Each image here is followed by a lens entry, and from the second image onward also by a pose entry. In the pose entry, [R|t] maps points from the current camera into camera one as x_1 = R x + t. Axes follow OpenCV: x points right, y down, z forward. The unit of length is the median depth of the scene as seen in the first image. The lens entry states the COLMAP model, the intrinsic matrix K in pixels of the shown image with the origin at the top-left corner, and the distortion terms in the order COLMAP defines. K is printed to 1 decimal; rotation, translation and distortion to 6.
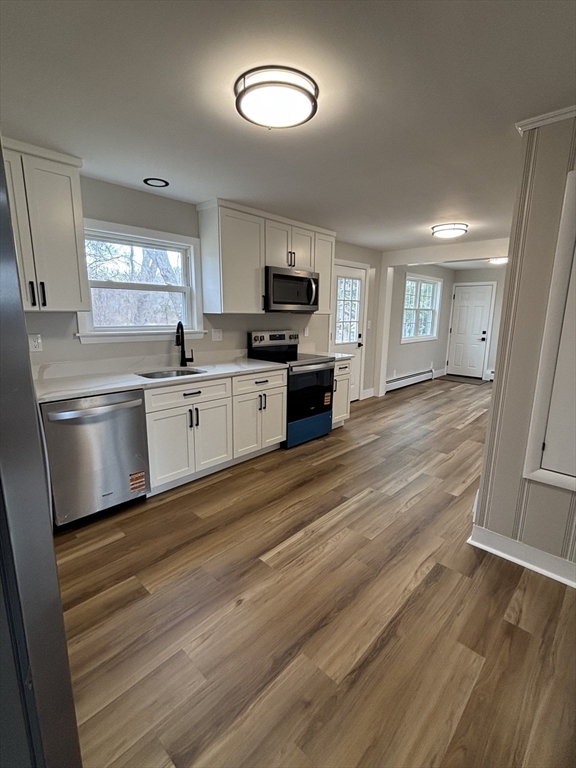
lens RADIAL K [[364.6, 0, 283.5], [0, 364.6, 382.1], [0, 0, 1]] dist [0.005008, -0.005114]
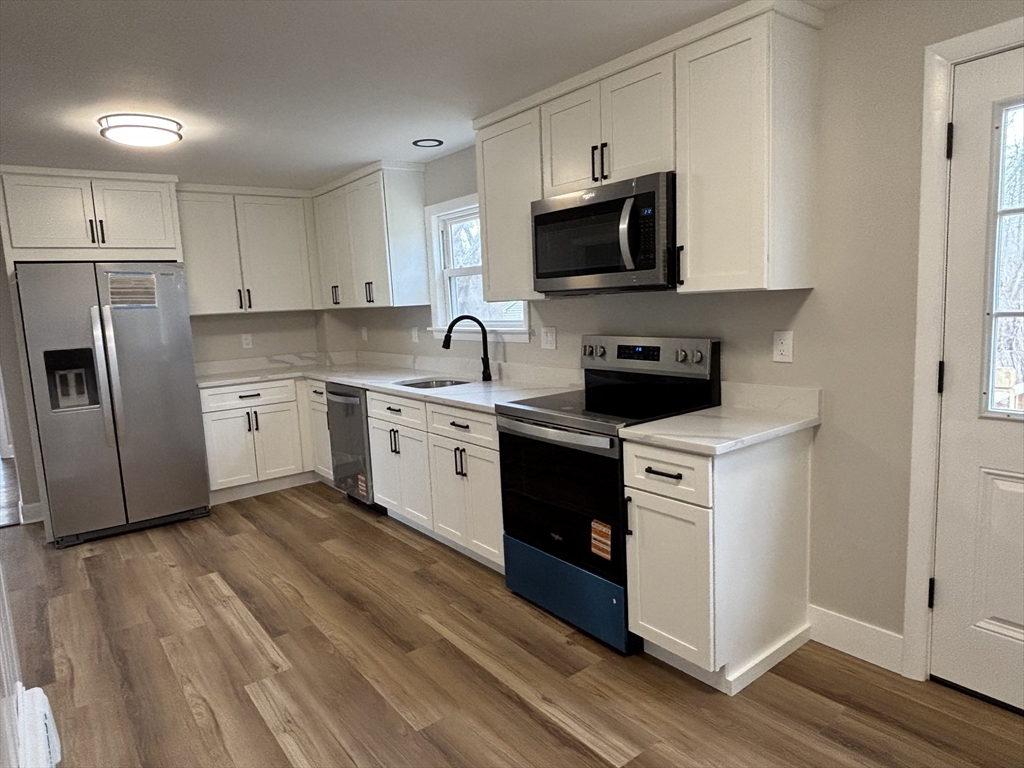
lens RADIAL K [[637.0, 0, 496.0], [0, 637.0, 383.7], [0, 0, 1]] dist [0.009473, -0.022848]
pose [[-0.161892, 0.130094, -0.978196, 0.900820], [-0.137980, 0.978550, 0.152977, -0.226876], [0.977114, 0.159737, -0.140469, 1.231165]]
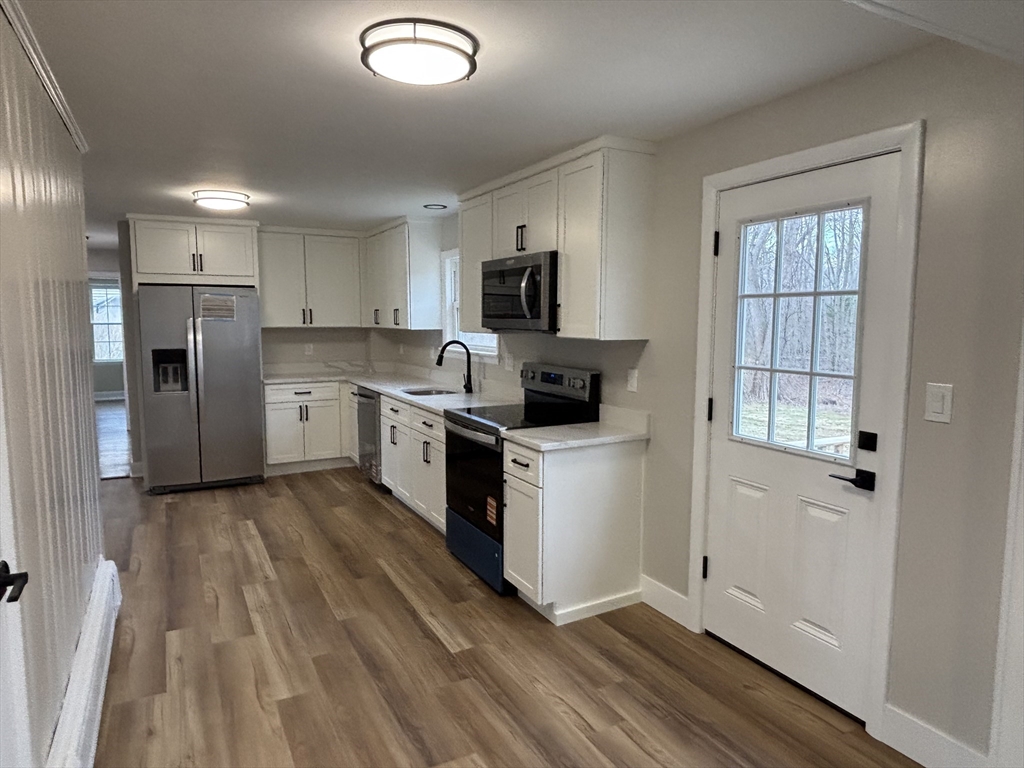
lens RADIAL K [[637.0, 0, 506.9], [0, 637.0, 380.1], [0, 0, 1]] dist [0.009473, -0.022848]
pose [[-0.309913, 0.084688, -0.946986, 1.137498], [-0.183699, 0.971923, 0.147036, -0.316951], [0.932850, 0.219529, -0.285655, 1.559512]]
